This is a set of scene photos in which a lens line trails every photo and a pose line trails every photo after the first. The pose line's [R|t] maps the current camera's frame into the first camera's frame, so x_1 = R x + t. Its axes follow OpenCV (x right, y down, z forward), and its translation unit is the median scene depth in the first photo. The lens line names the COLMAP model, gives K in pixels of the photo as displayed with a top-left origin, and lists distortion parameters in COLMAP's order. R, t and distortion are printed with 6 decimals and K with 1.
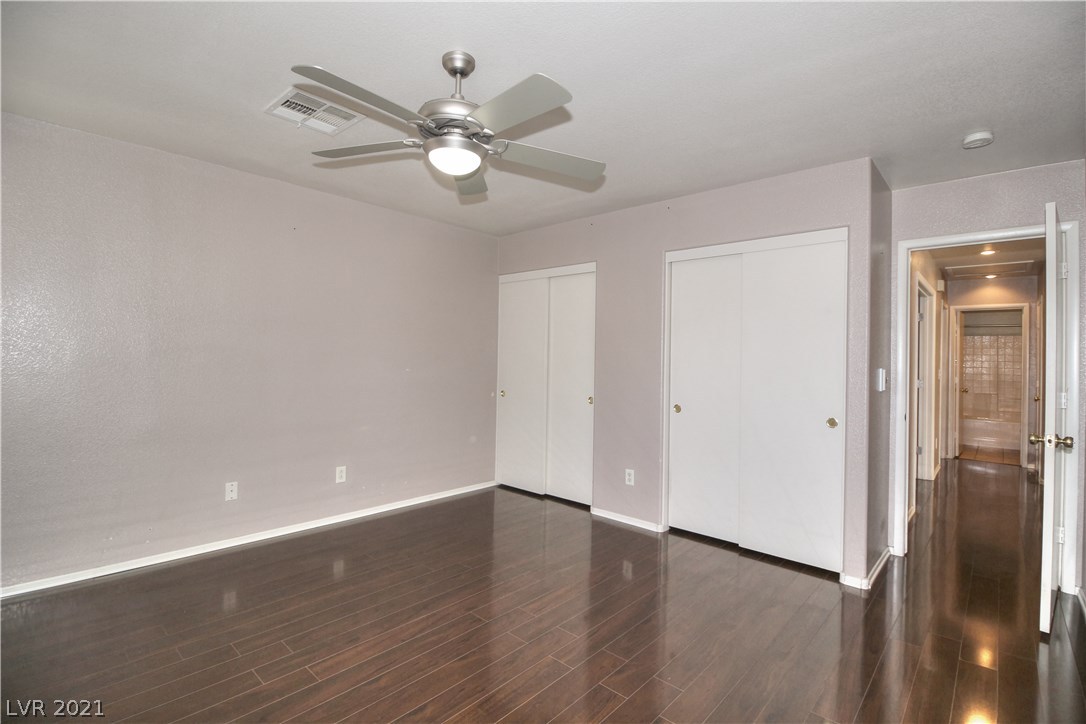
lens RADIAL K [[505.1, 0, 552.5], [0, 505.1, 351.5], [0, 0, 1]] dist [0.003292, -0.013837]
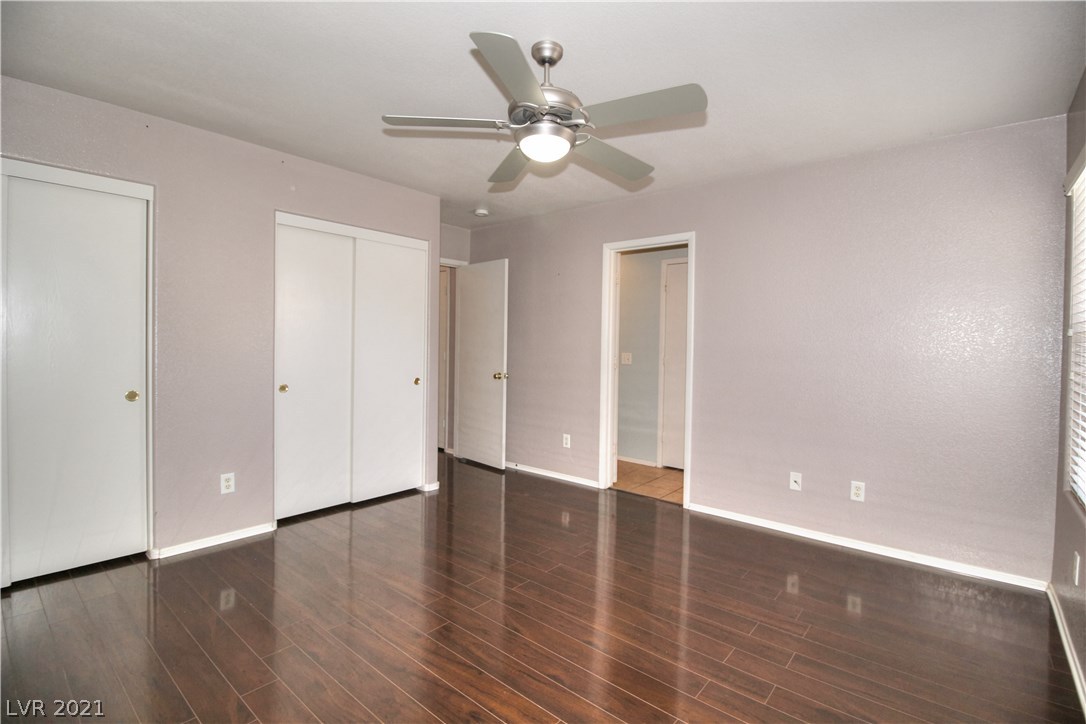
lens RADIAL K [[505.1, 0, 552.5], [0, 505.1, 351.5], [0, 0, 1]] dist [0.003292, -0.013837]
pose [[-0.037925, -0.035302, 0.998657, -0.728402], [-0.031407, 0.998924, 0.034119, 0.000355], [-0.998787, -0.030071, -0.038993, 0.597683]]
